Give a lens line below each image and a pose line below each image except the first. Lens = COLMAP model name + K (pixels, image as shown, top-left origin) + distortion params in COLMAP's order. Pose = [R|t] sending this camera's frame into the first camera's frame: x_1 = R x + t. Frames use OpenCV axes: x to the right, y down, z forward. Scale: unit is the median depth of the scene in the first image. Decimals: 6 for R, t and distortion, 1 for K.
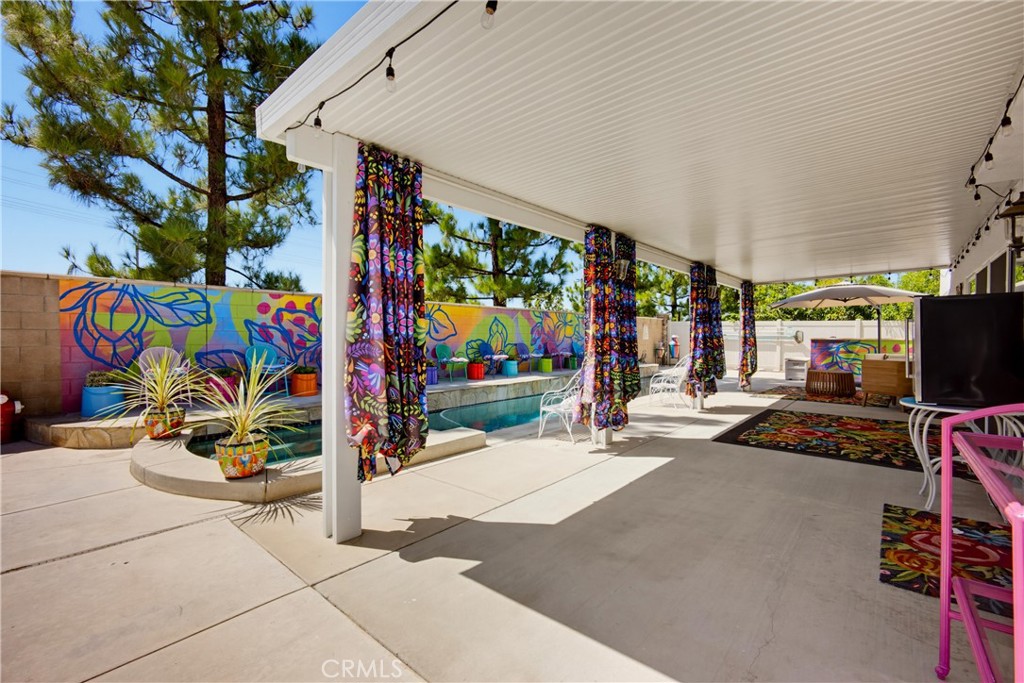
lens RADIAL K [[445.4, 0, 512.8], [0, 445.4, 340.5], [0, 0, 1]] dist [-0.002031, -0.000111]
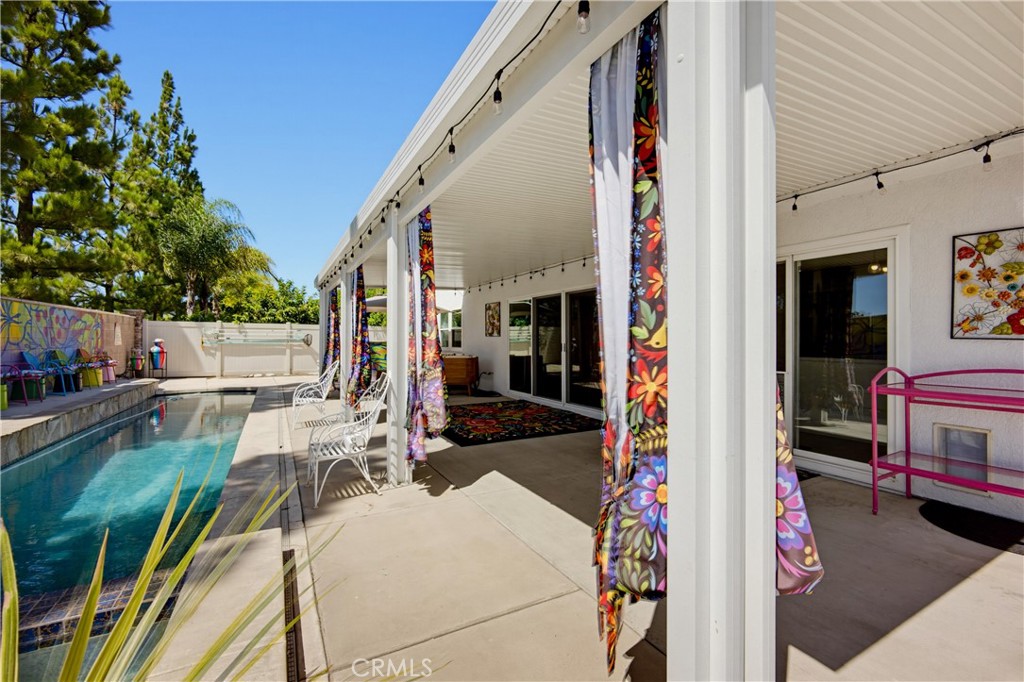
lens RADIAL K [[445.4, 0, 511.1], [0, 445.4, 337.0], [0, 0, 1]] dist [-0.002031, -0.000111]
pose [[0.360591, -0.001046, 0.932724, -0.192679], [0.014452, 0.999886, -0.004466, -0.004536], [-0.932612, 0.015090, 0.360564, 0.242015]]
